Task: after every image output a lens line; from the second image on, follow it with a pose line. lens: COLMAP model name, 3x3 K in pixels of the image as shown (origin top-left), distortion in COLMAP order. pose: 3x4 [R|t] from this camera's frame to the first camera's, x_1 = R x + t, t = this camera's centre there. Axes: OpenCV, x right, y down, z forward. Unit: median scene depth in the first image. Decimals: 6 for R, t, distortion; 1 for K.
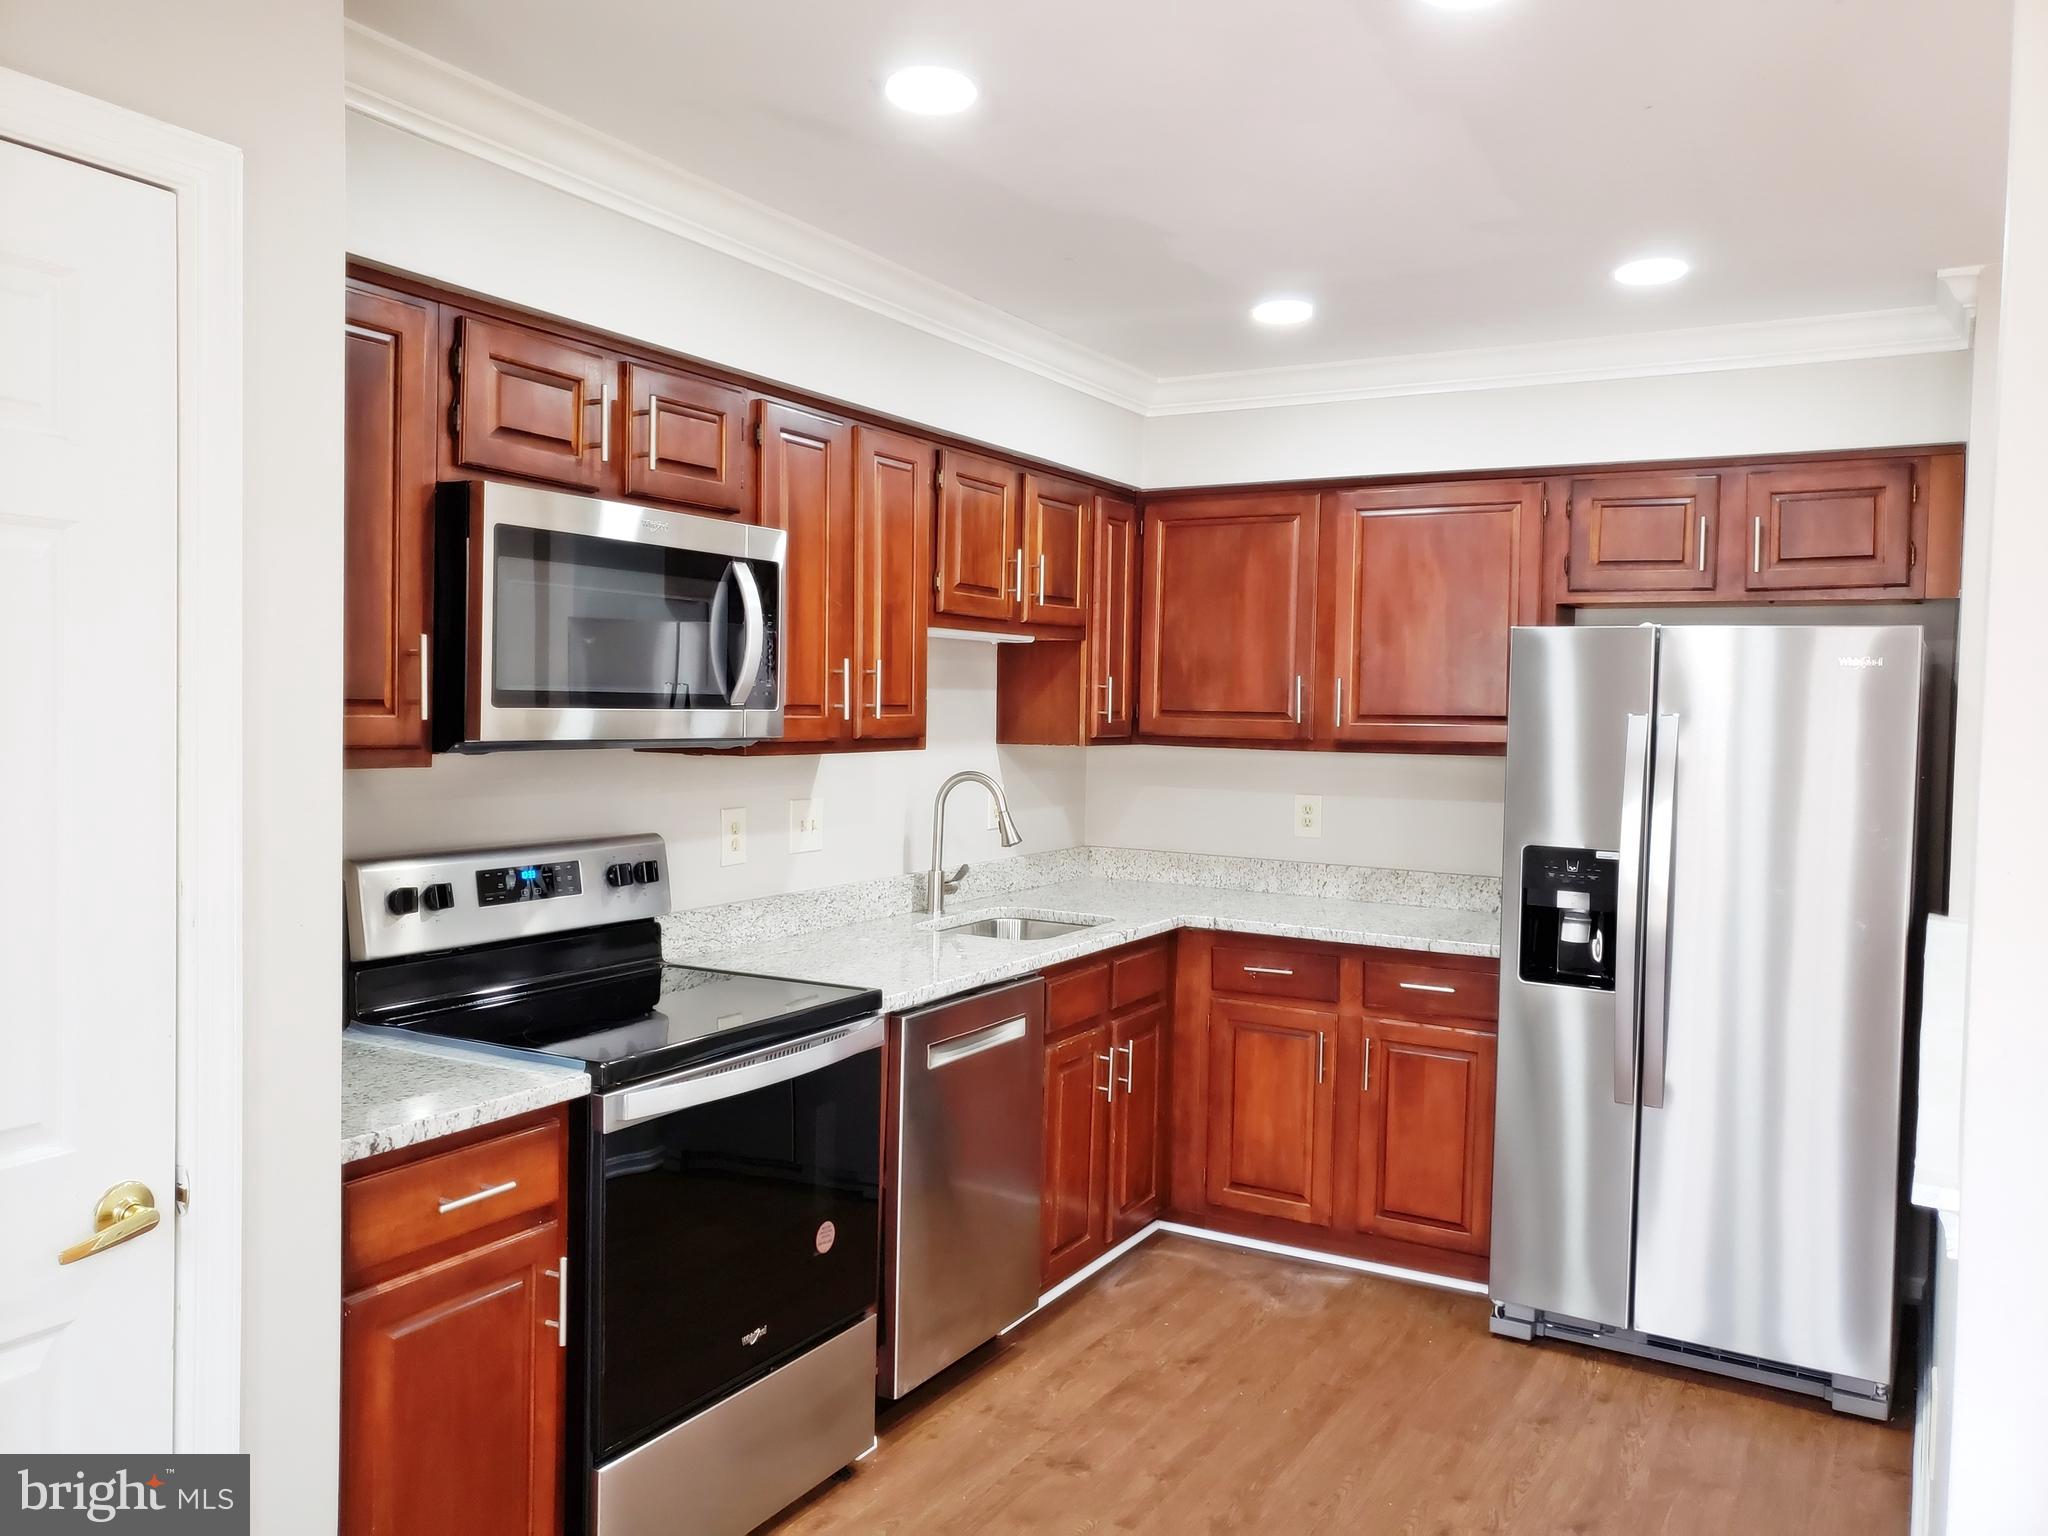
lens RADIAL K [[1614.9, 0, 1009.9], [0, 1614.9, 761.3], [0, 0, 1]] dist [0.009757, 0.015535]
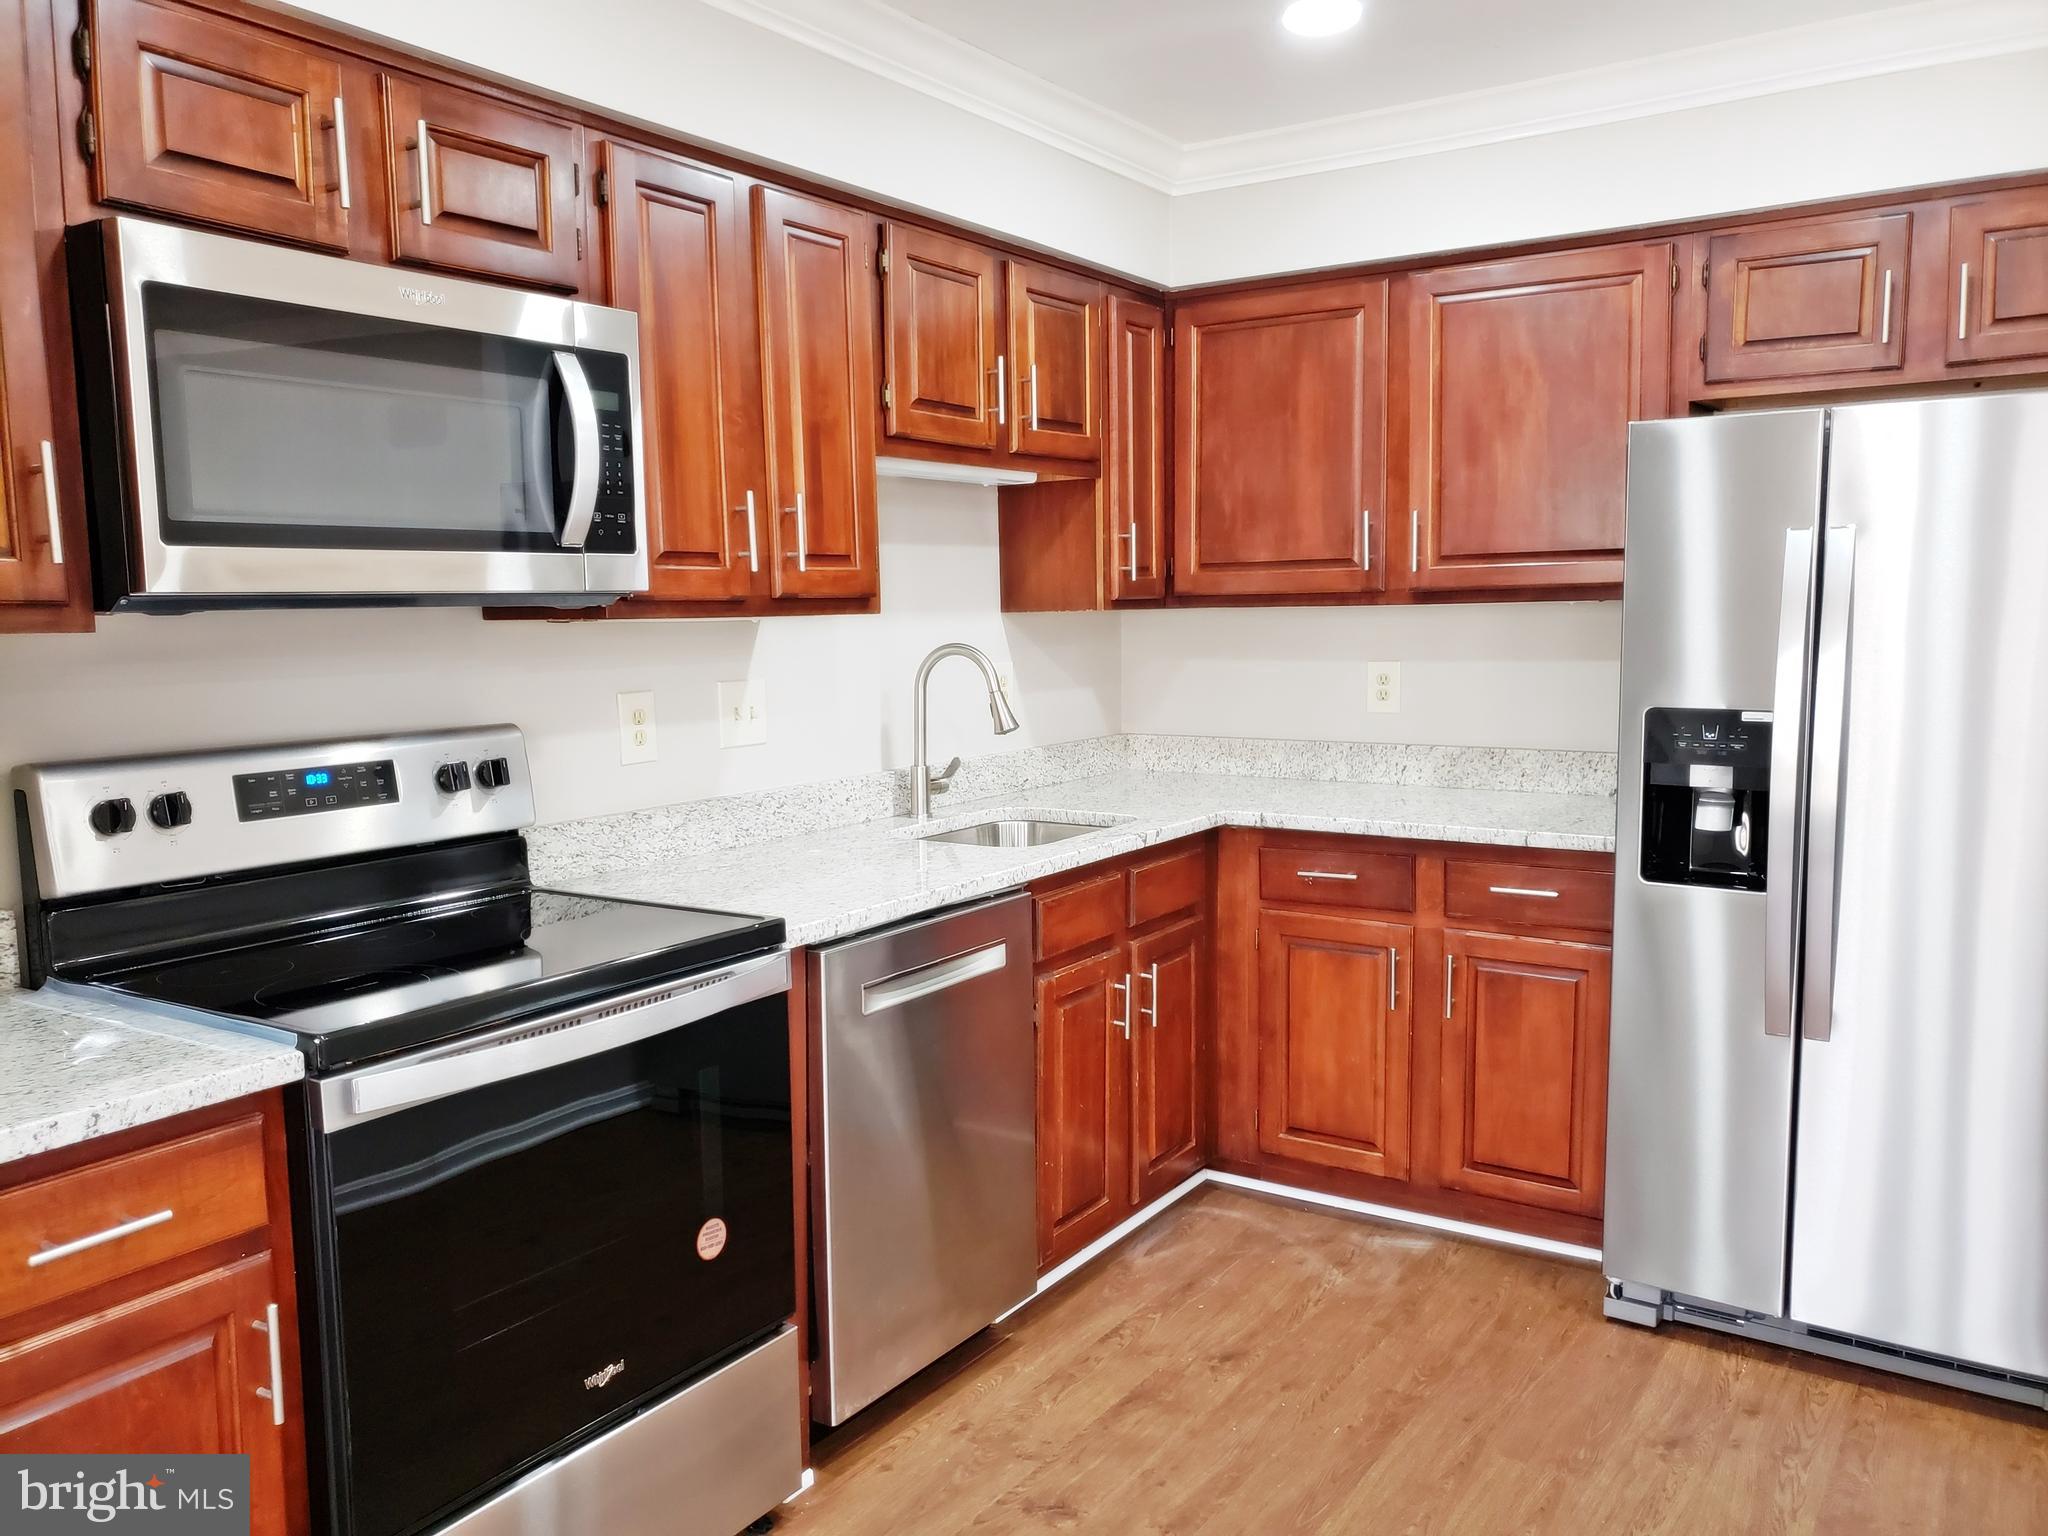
lens RADIAL K [[1614.9, 0, 1024.1], [0, 1614.9, 792.9], [0, 0, 1]] dist [0.009757, 0.015535]
pose [[0.997367, -0.026994, -0.067309, 0.073075], [0.032344, 0.996293, 0.079708, 0.021567], [0.064907, -0.081675, 0.994543, 0.210598]]
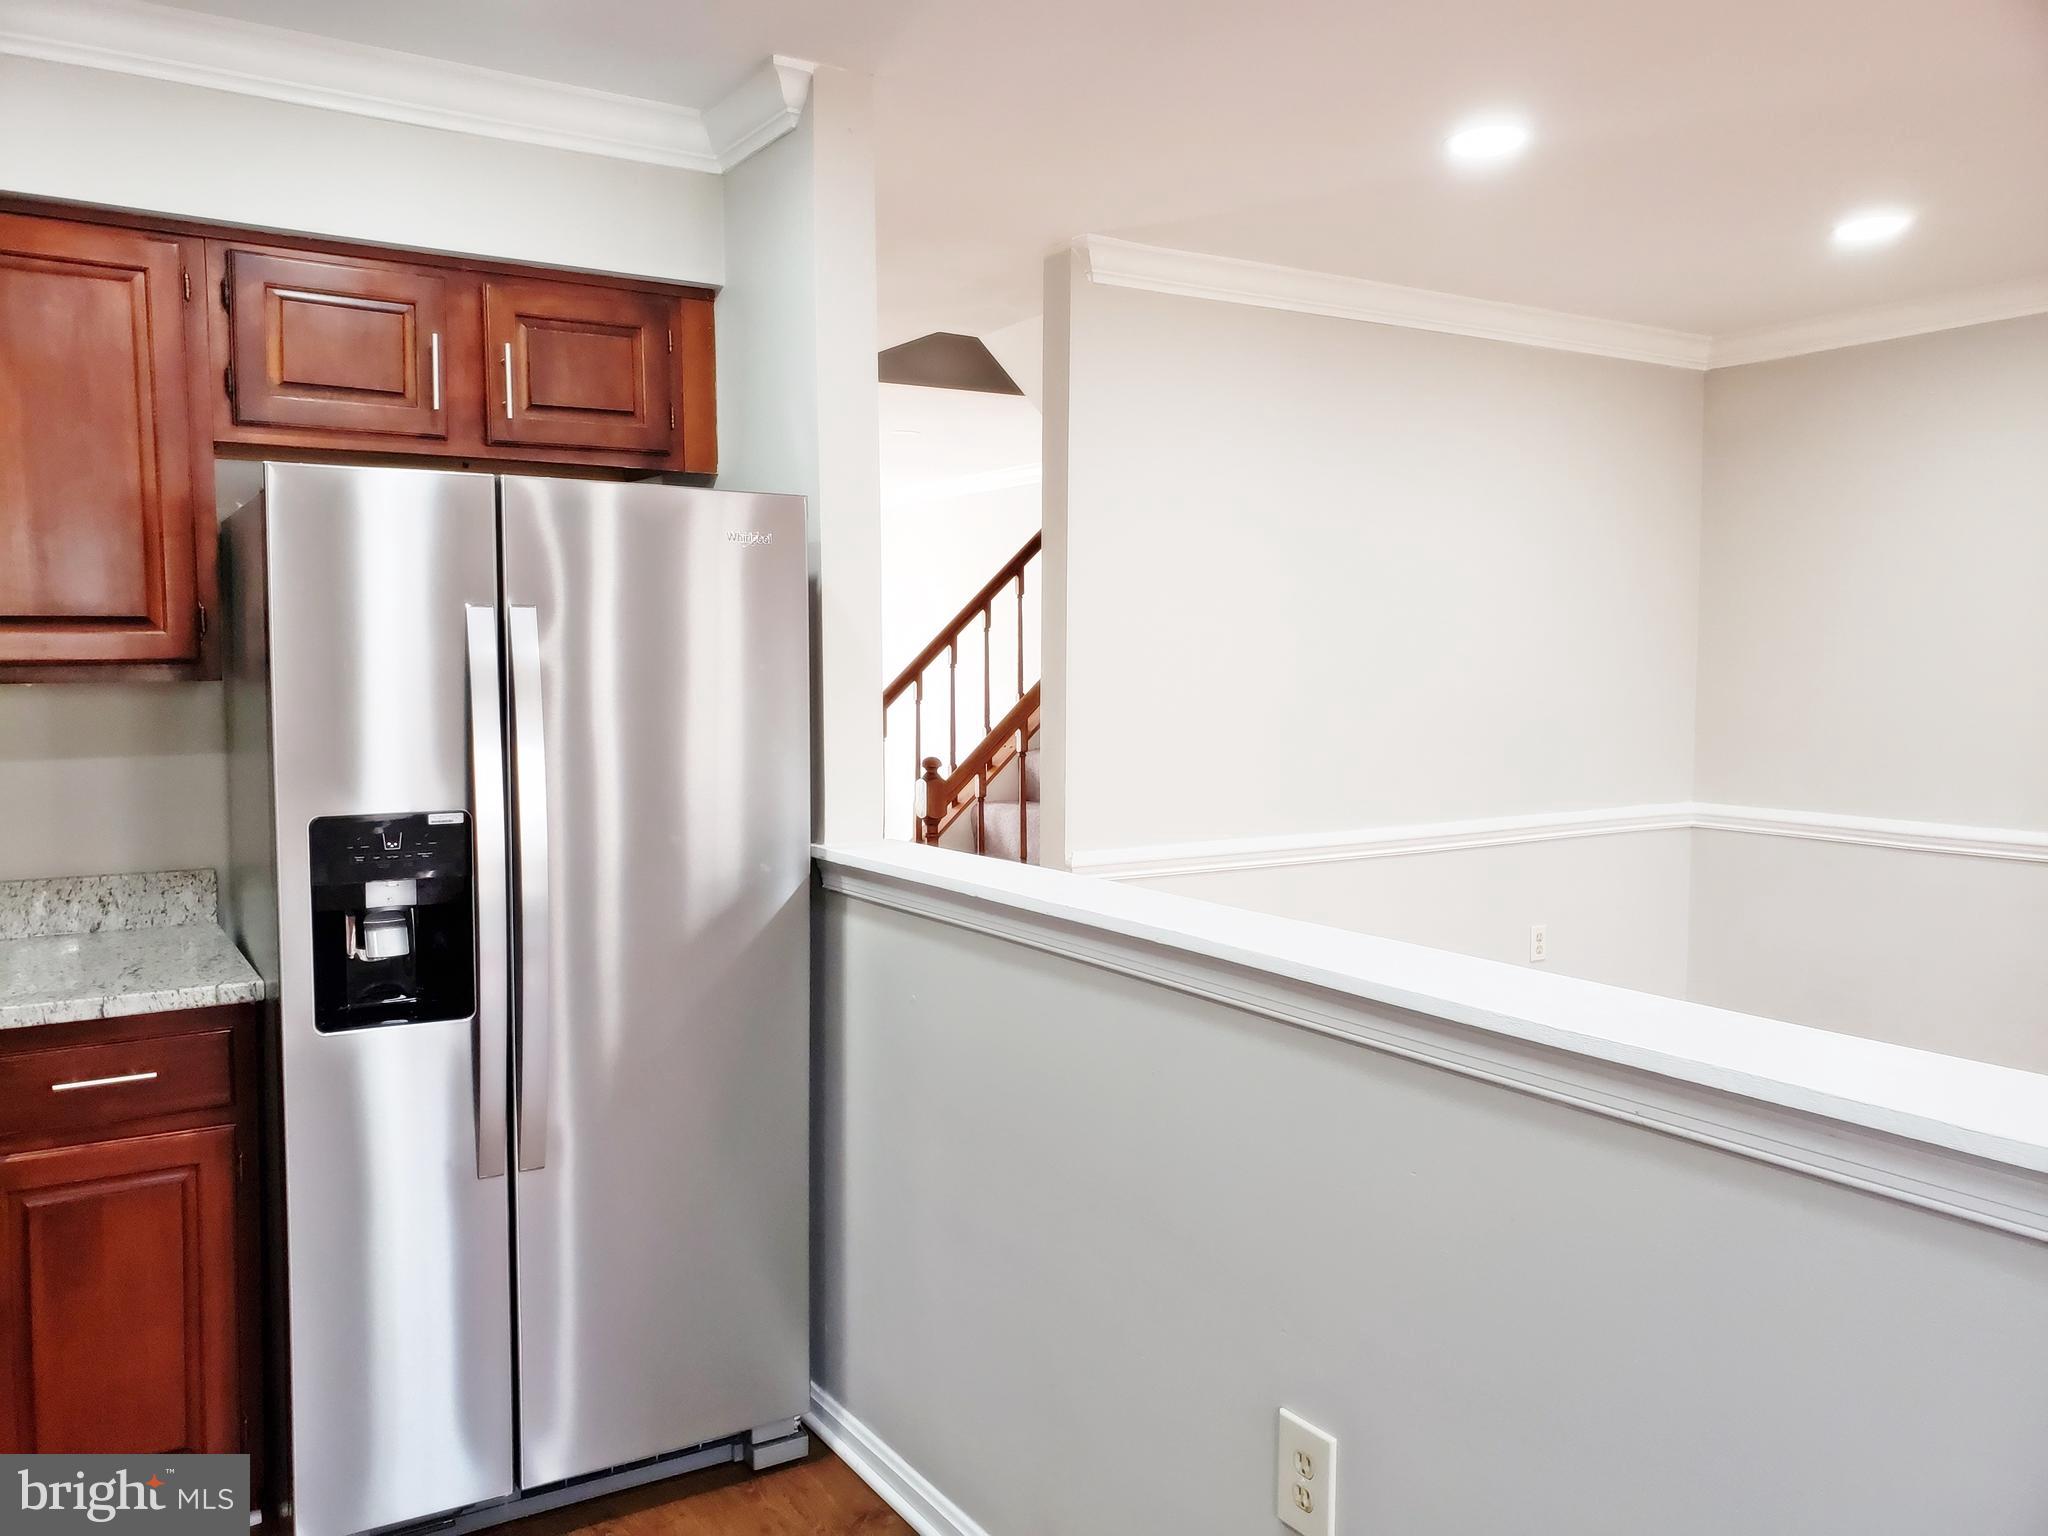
lens RADIAL K [[1614.9, 0, 1010.4], [0, 1614.9, 765.6], [0, 0, 1]] dist [0.009757, 0.015535]
pose [[0.469428, -0.083188, 0.879043, -0.104050], [0.042786, 0.996526, 0.071457, -0.001349], [-0.881933, 0.004066, 0.471356, 0.477277]]
